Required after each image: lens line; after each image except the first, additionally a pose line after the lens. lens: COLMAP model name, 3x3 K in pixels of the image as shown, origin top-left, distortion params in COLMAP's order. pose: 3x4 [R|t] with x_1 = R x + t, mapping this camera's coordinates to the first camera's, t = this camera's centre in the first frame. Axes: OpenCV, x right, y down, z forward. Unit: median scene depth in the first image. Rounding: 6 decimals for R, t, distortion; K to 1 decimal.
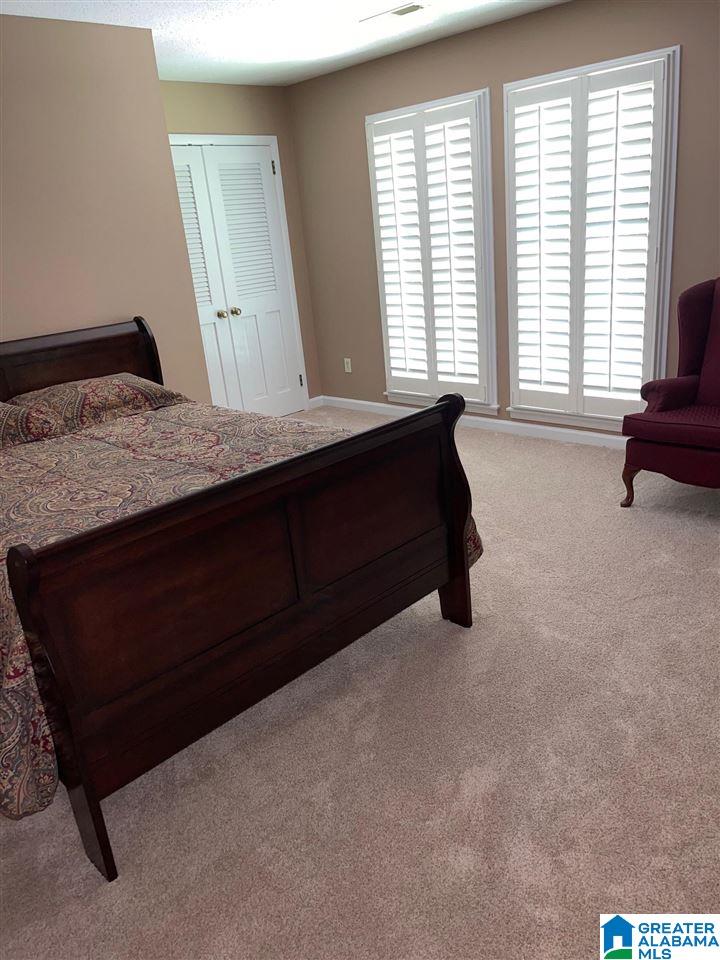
lens RADIAL K [[727.1, 0, 367.9], [0, 727.1, 483.0], [0, 0, 1]] dist [0.066060, -0.076631]
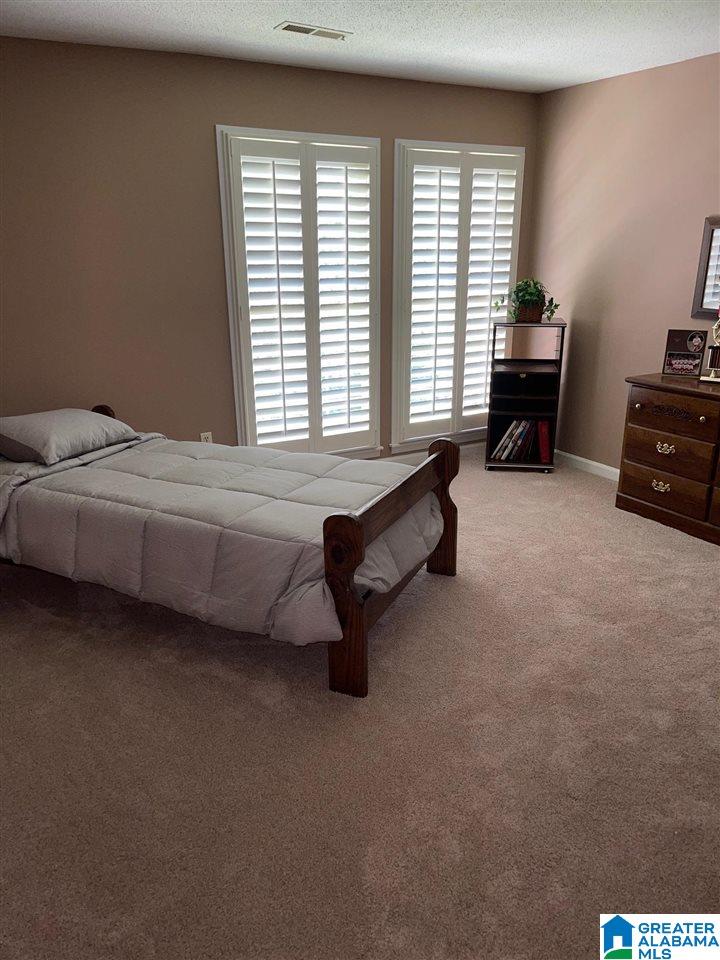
lens RADIAL K [[684.9, 0, 359.0], [0, 684.9, 479.8], [0, 0, 1]] dist [0.118033, -0.061331]
pose [[0.292873, -0.211870, 0.932382, -0.808225], [0.313267, 0.942580, 0.115786, -0.199284], [-0.903377, 0.258173, 0.342428, 0.768185]]
